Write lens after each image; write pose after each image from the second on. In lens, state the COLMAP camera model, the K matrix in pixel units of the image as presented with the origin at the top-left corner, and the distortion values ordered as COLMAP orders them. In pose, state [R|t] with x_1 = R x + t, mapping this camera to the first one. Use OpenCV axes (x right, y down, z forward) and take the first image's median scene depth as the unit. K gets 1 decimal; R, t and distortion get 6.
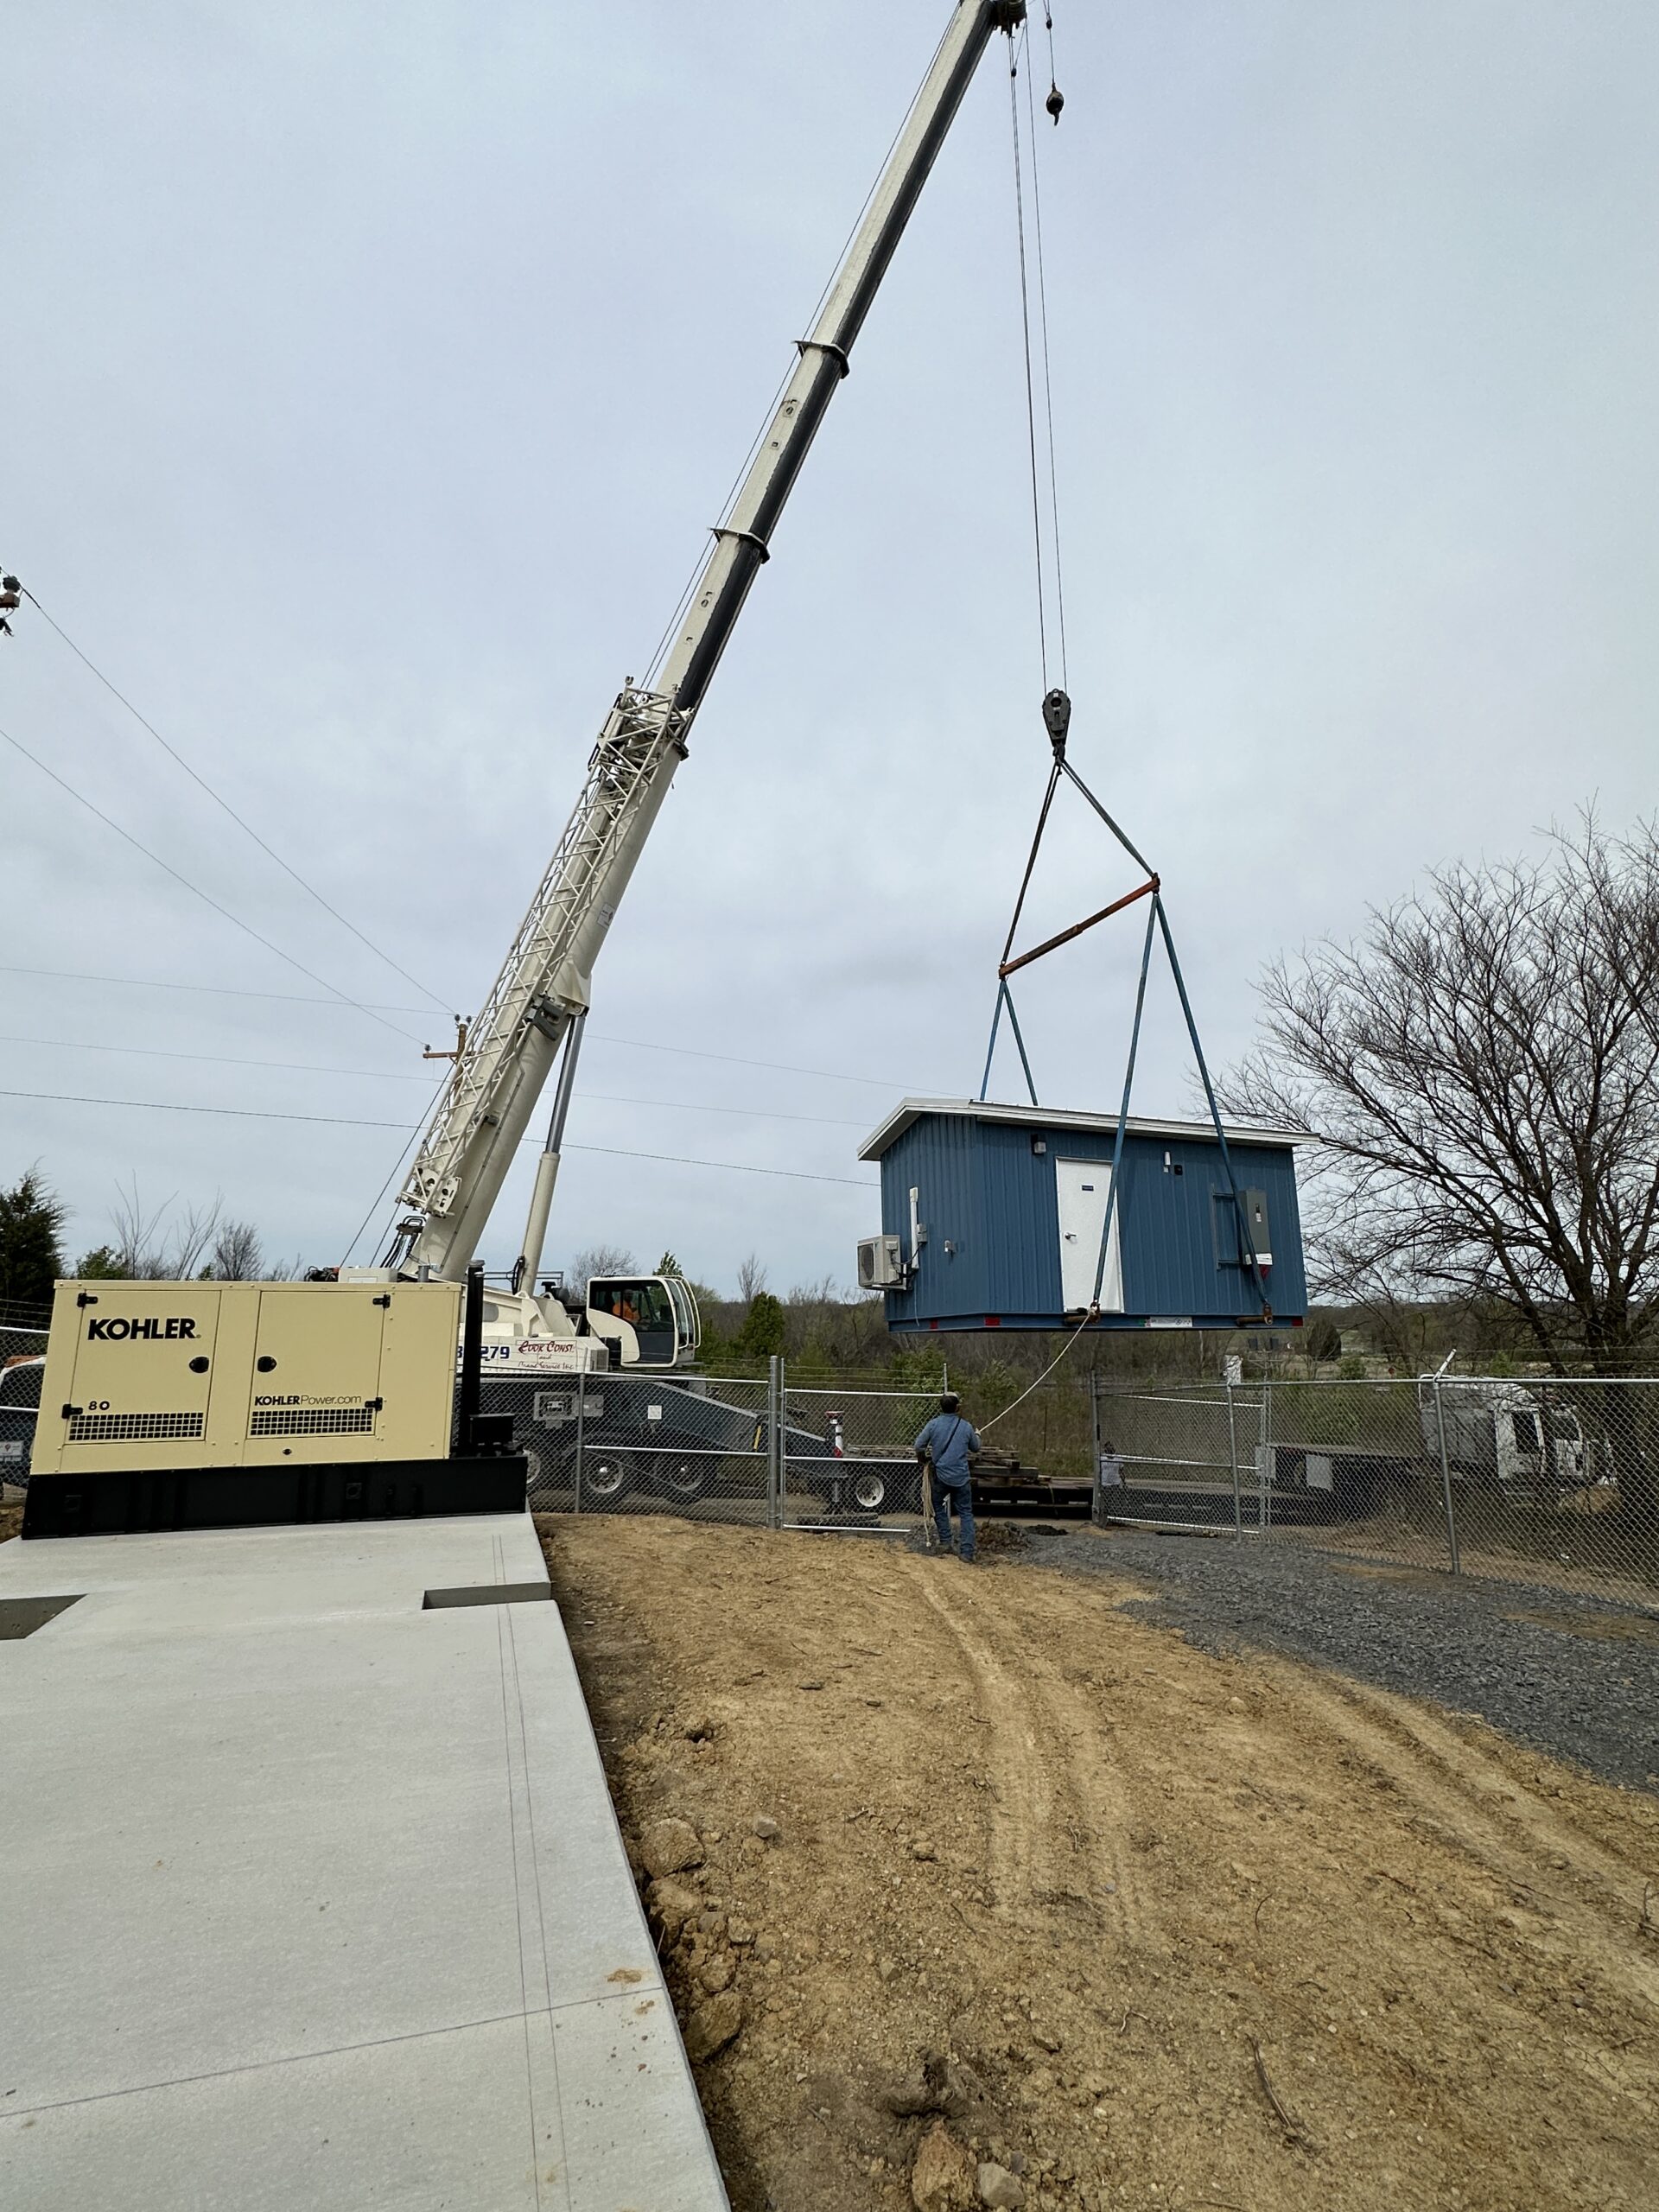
lens RADIAL K [[1056.6, 0, 829.5], [0, 1056.6, 1106.0], [0, 0, 1]] dist [-0.002137, -0.001081]
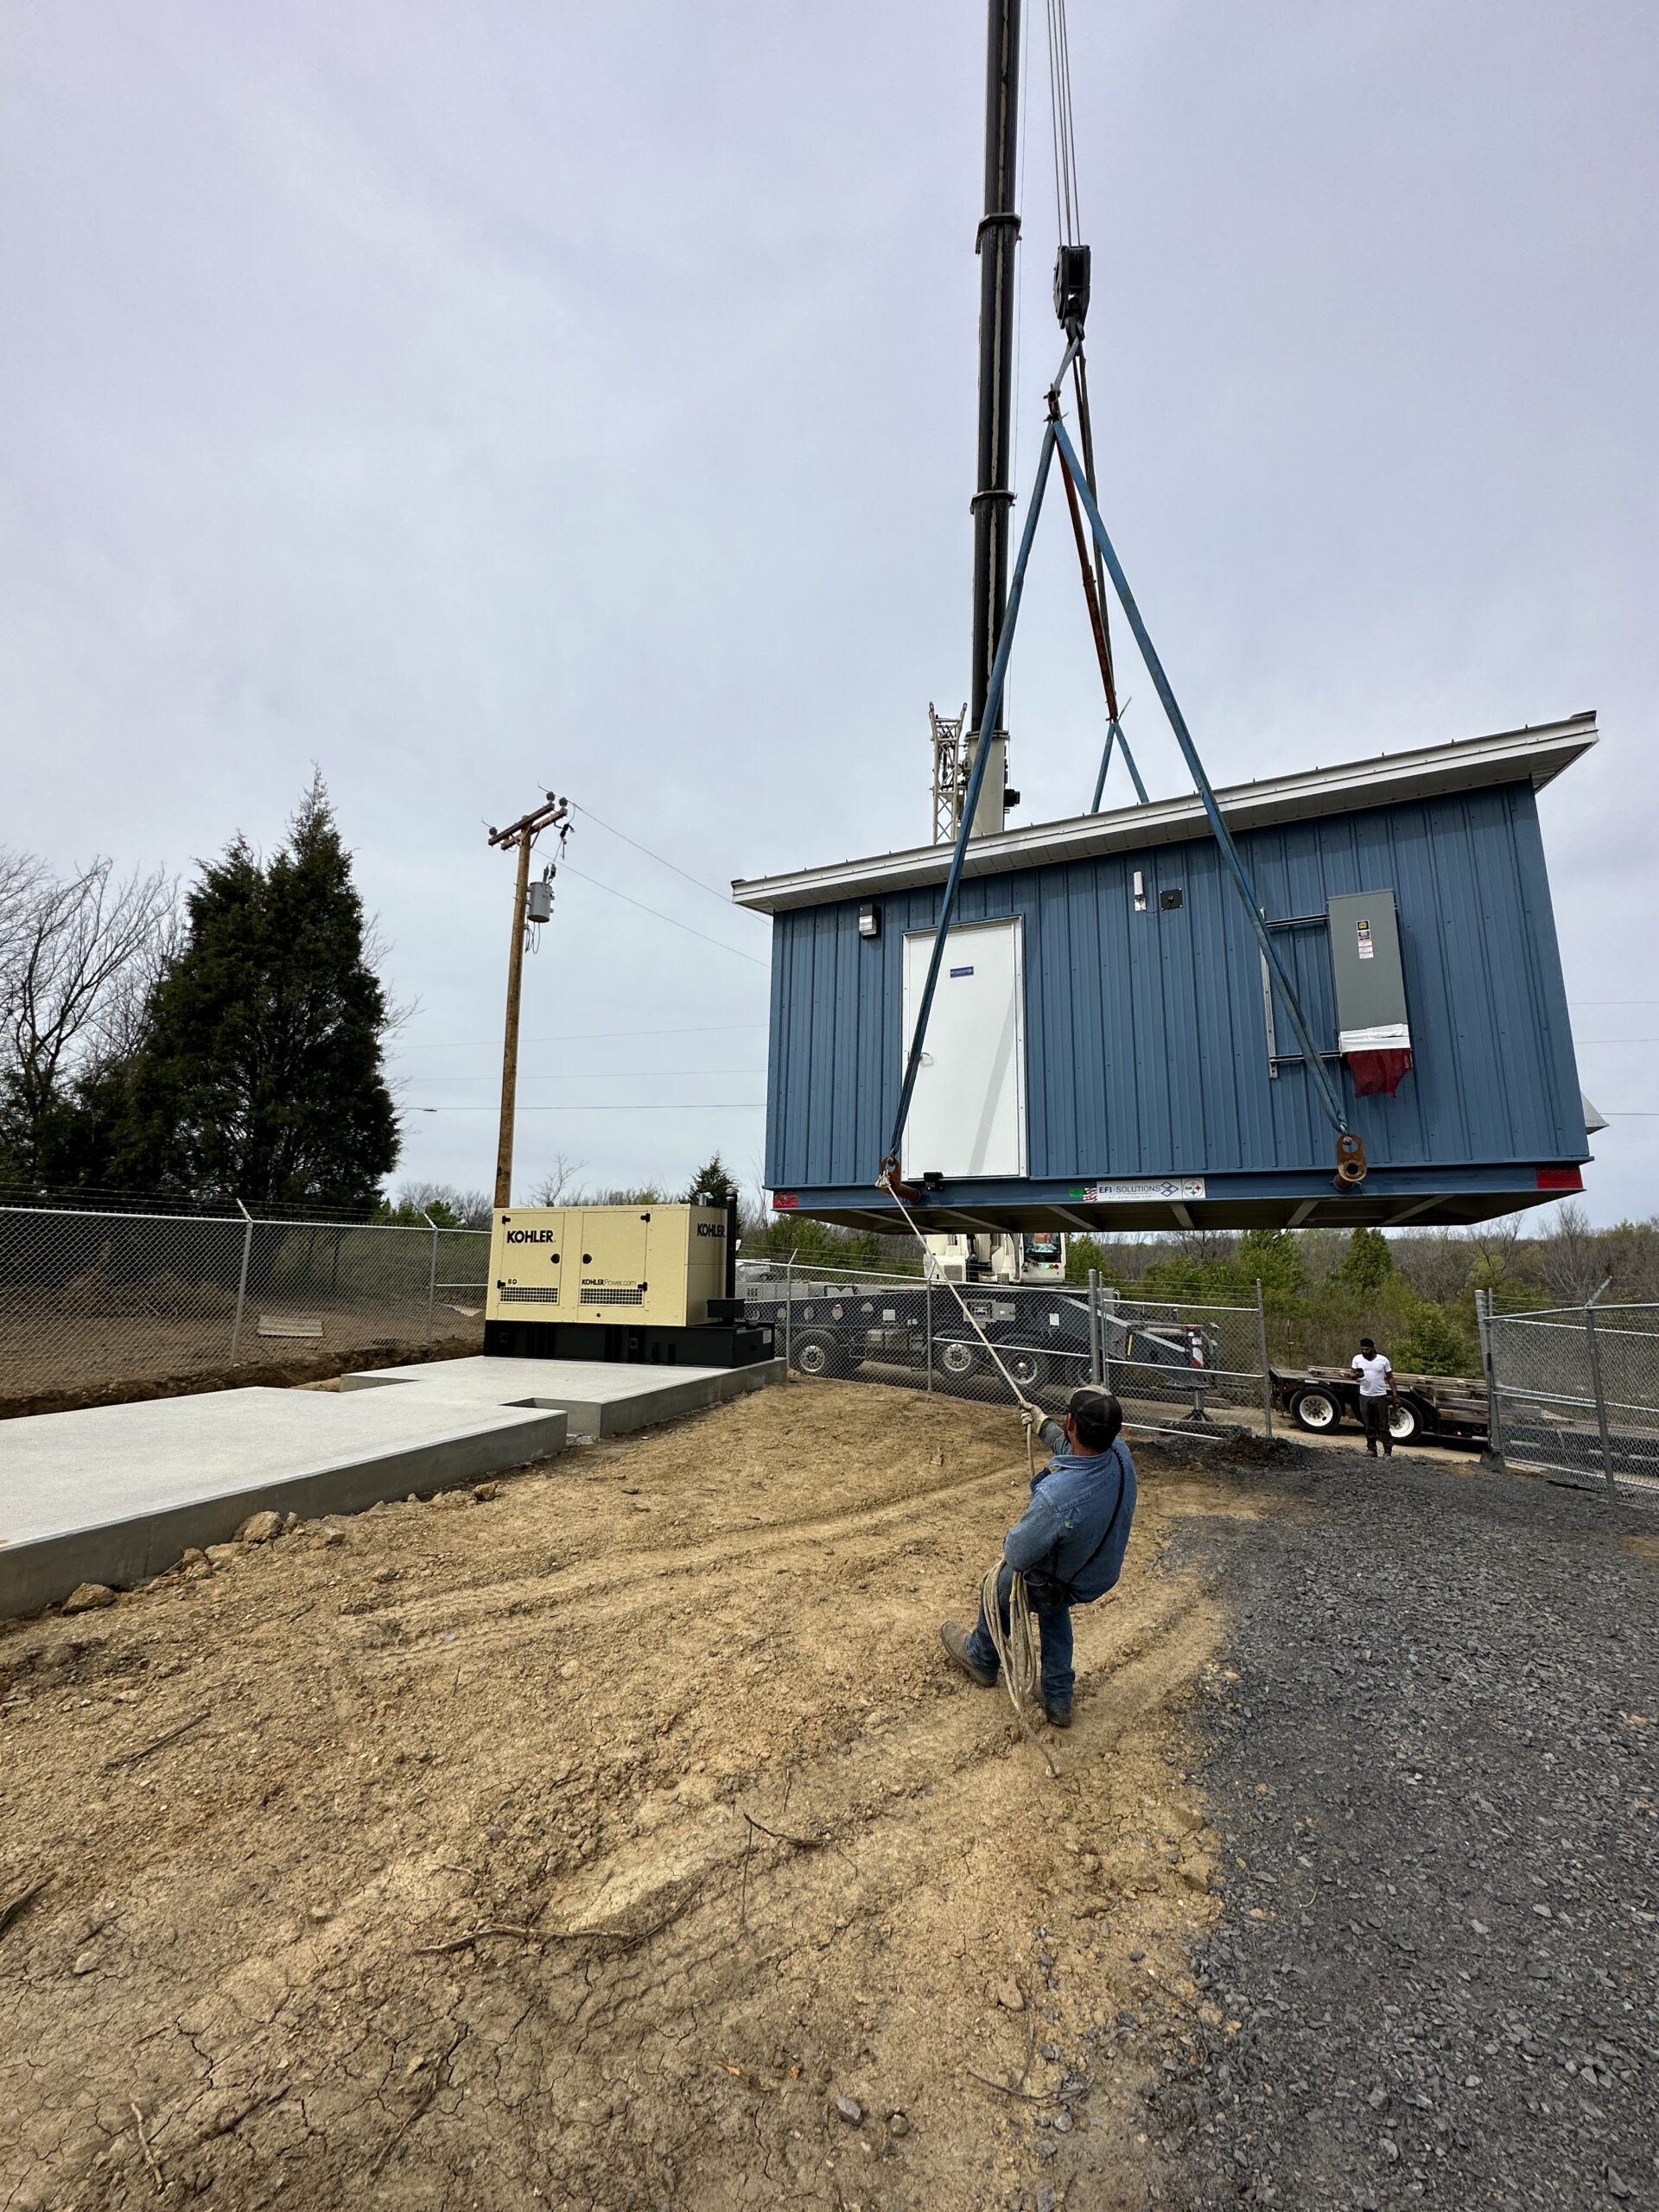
lens RADIAL K [[876.6, 0, 834.7], [0, 876.6, 1104.6], [0, 0, 1]] dist [-0.002902, 0.000314]
pose [[0.788986, -0.101491, -0.605971, 0.548988], [0.119240, 0.992804, -0.011027, 0.075941], [0.602730, -0.063556, 0.795410, 0.205456]]
